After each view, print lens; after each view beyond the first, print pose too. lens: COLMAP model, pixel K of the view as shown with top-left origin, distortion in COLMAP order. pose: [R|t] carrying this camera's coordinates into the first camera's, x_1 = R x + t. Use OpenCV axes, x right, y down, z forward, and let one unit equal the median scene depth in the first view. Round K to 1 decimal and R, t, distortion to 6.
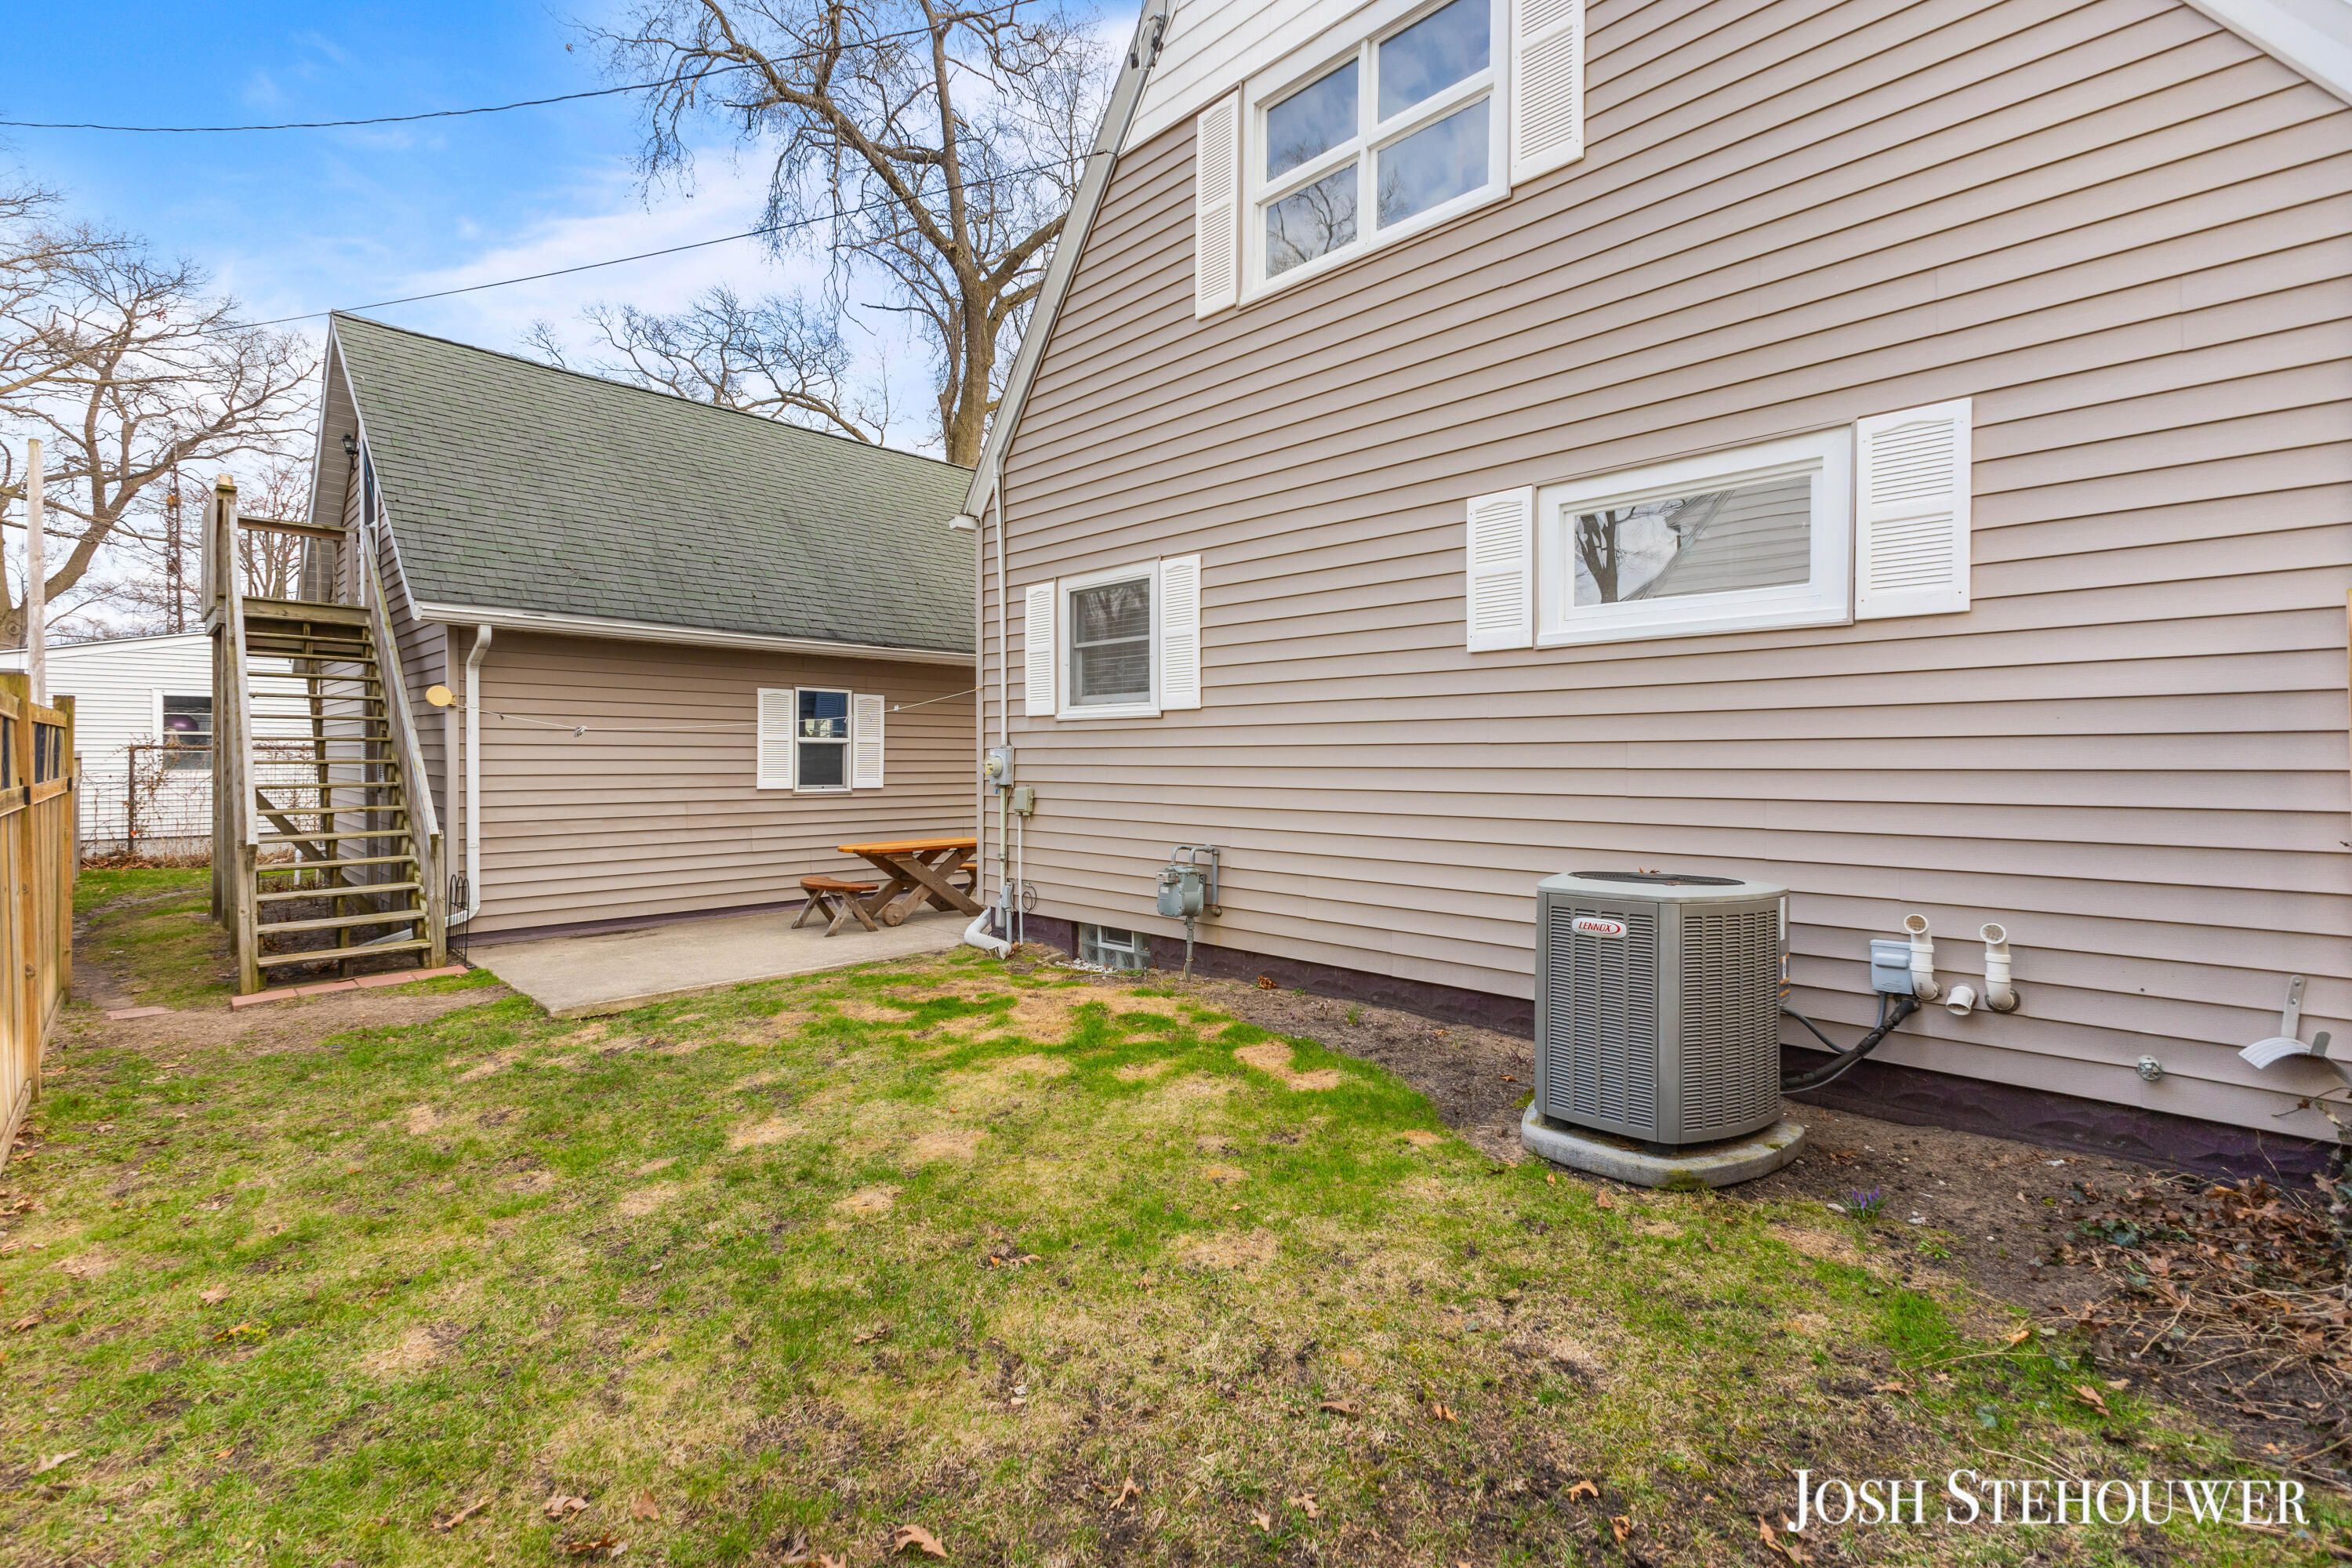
lens RADIAL K [[1027.1, 0, 1201.2], [0, 1027.1, 745.6], [0, 0, 1]] dist [0.012829, -0.000318]
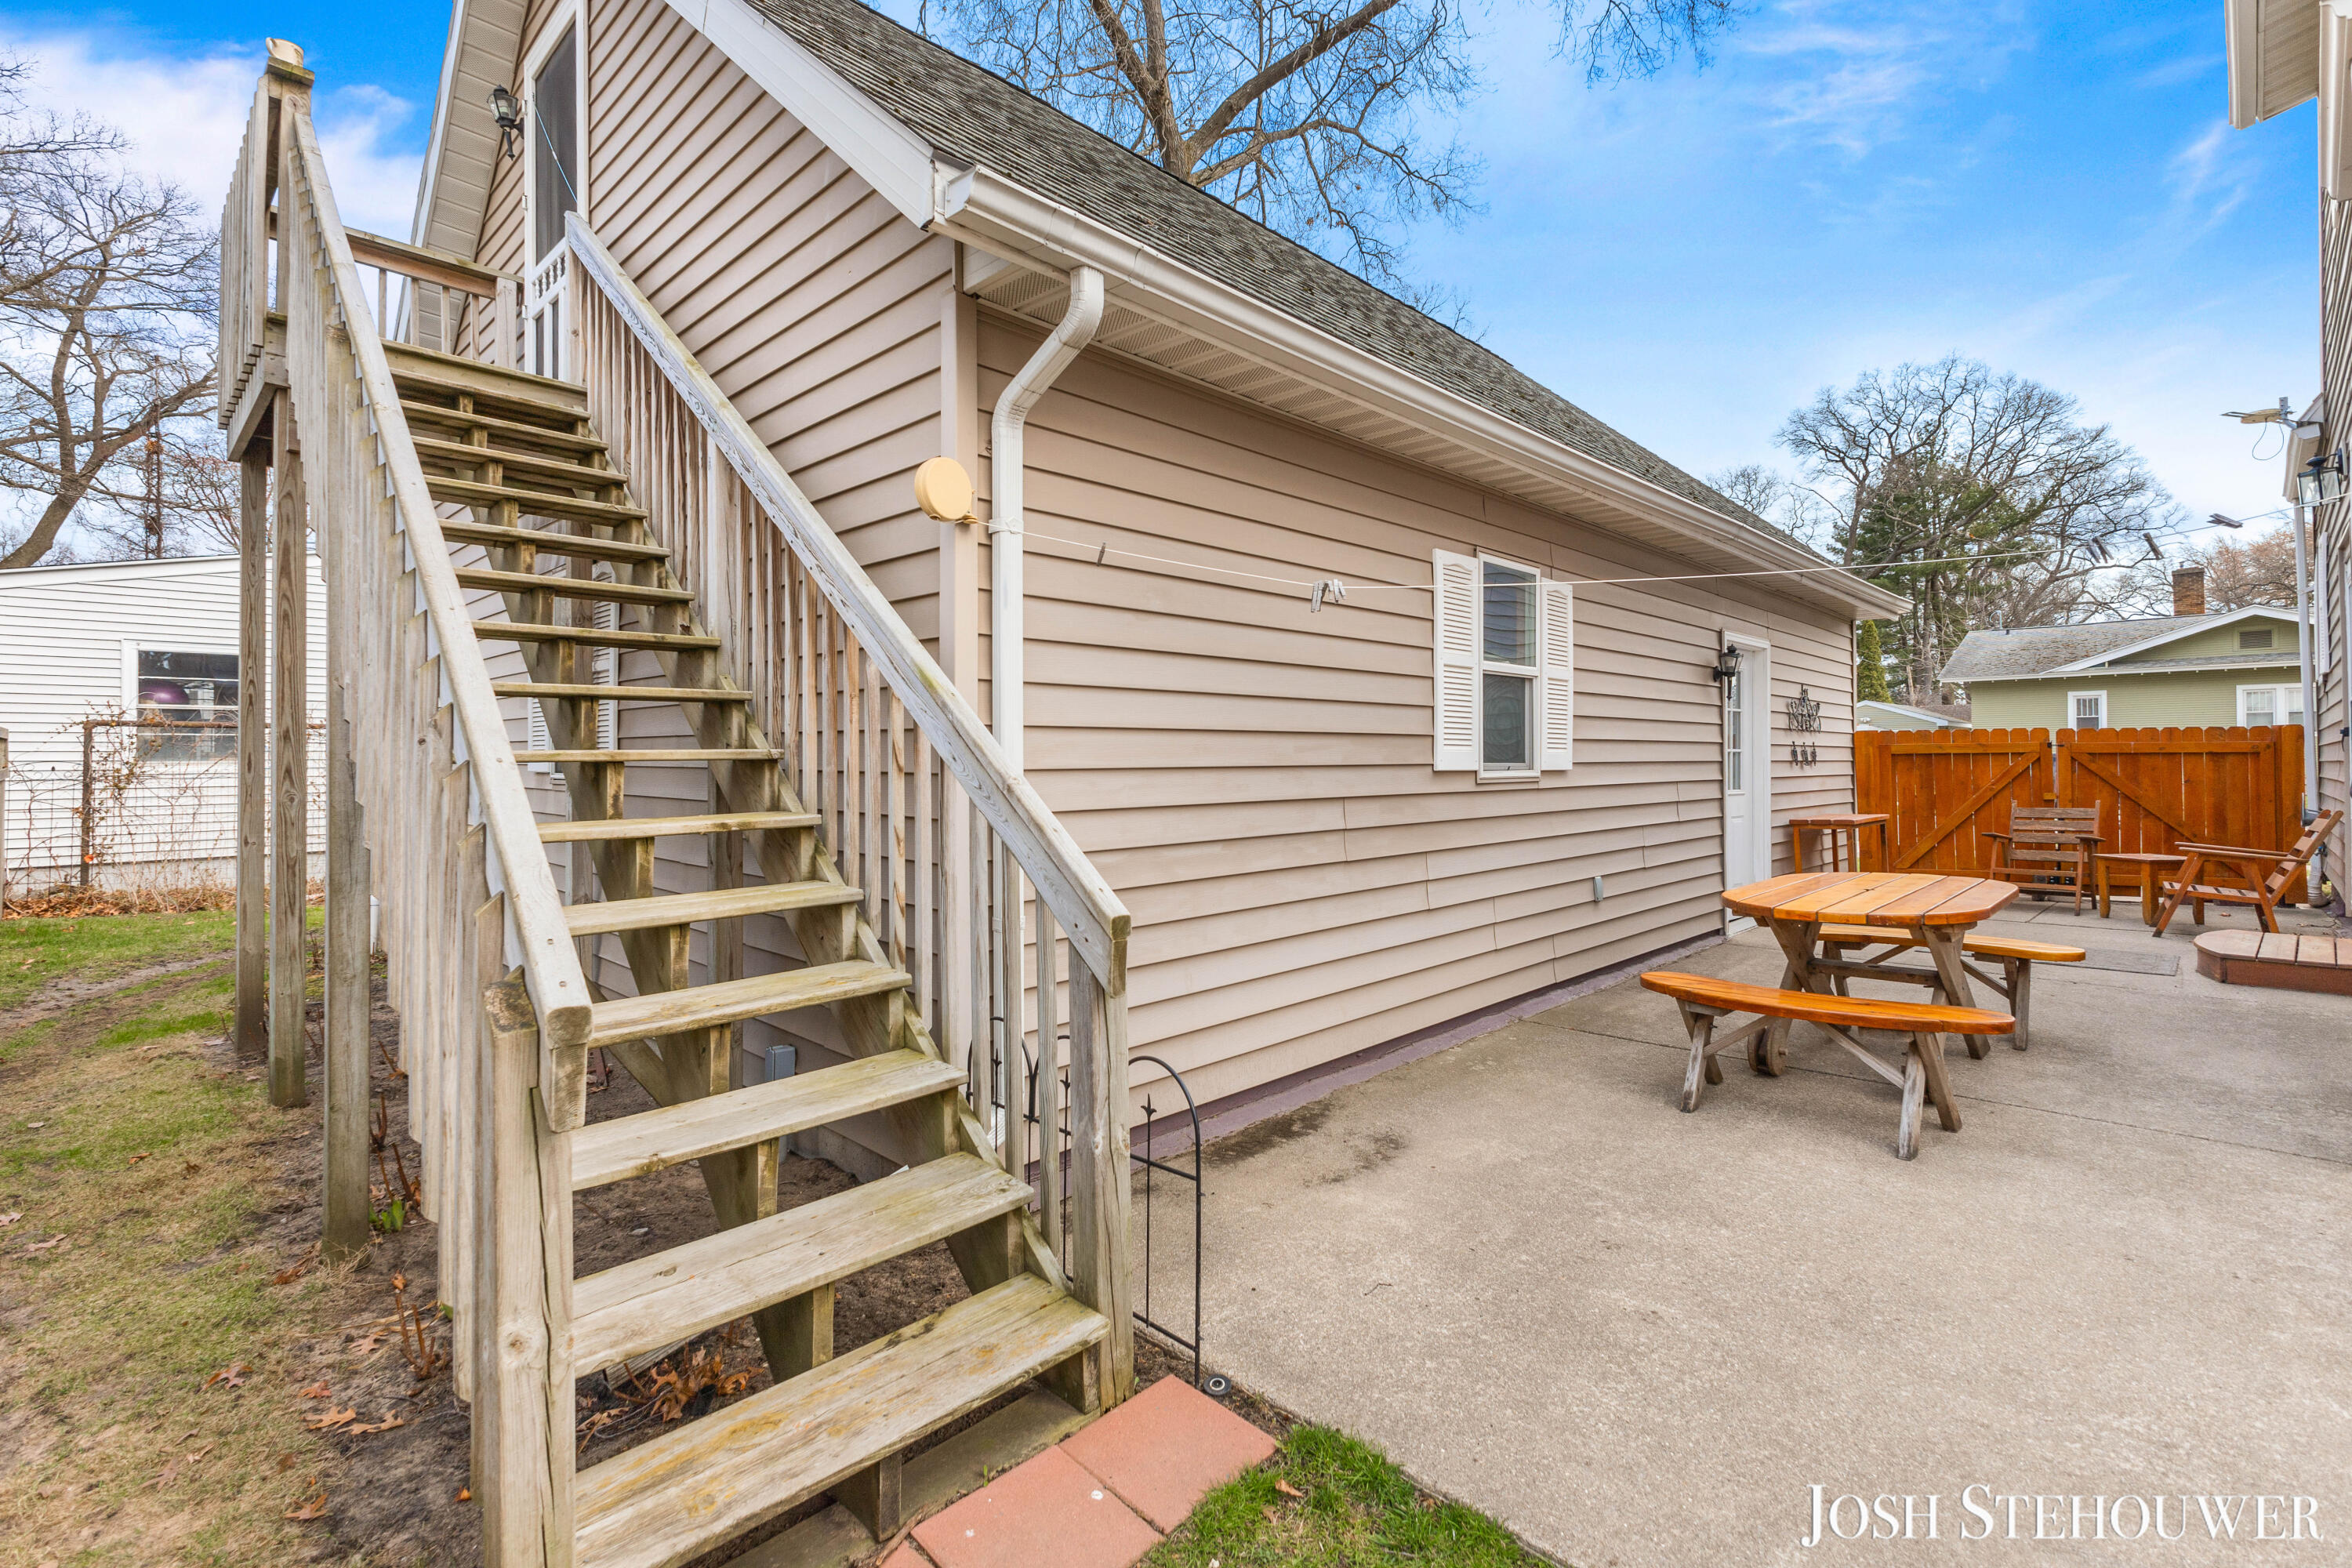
lens RADIAL K [[1027.1, 0, 1179.3], [0, 1027.1, 727.6], [0, 0, 1]] dist [0.012829, -0.000318]
pose [[0.999981, -0.005977, 0.001591, -0.324500], [0.006005, 0.999813, -0.018368, 0.018261], [-0.001481, 0.018377, 0.999830, 0.325653]]
